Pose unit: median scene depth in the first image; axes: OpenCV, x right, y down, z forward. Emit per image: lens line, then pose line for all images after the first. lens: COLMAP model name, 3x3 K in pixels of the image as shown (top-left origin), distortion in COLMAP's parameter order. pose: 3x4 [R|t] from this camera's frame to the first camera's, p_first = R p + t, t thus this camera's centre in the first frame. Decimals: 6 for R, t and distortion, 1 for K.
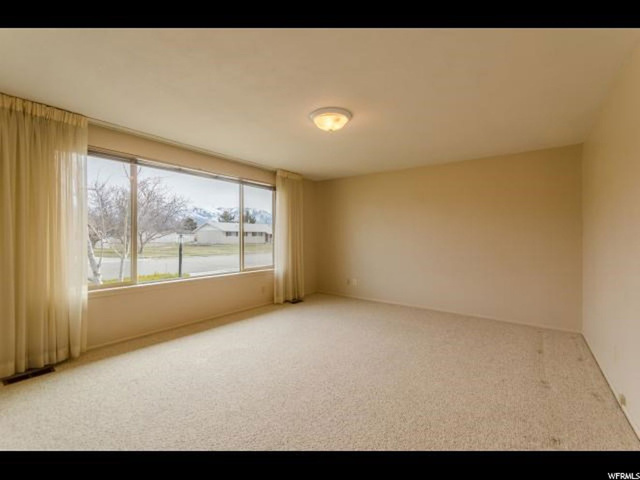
lens RADIAL K [[280.6, 0, 319.3], [0, 280.6, 237.9], [0, 0, 1]] dist [0.010748, 0.000180]
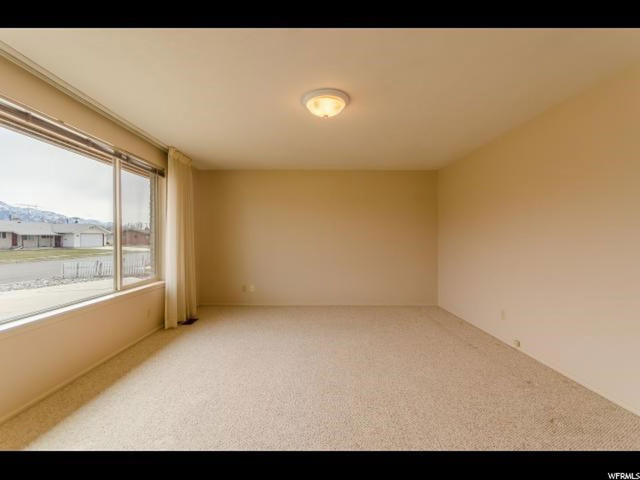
lens RADIAL K [[280.6, 0, 319.4], [0, 280.6, 240.3], [0, 0, 1]] dist [0.010748, 0.000180]
pose [[0.800303, -0.010220, 0.599509, -0.278065], [0.007491, 0.999947, 0.007046, -0.000788], [-0.599550, -0.001147, 0.800337, 0.171454]]
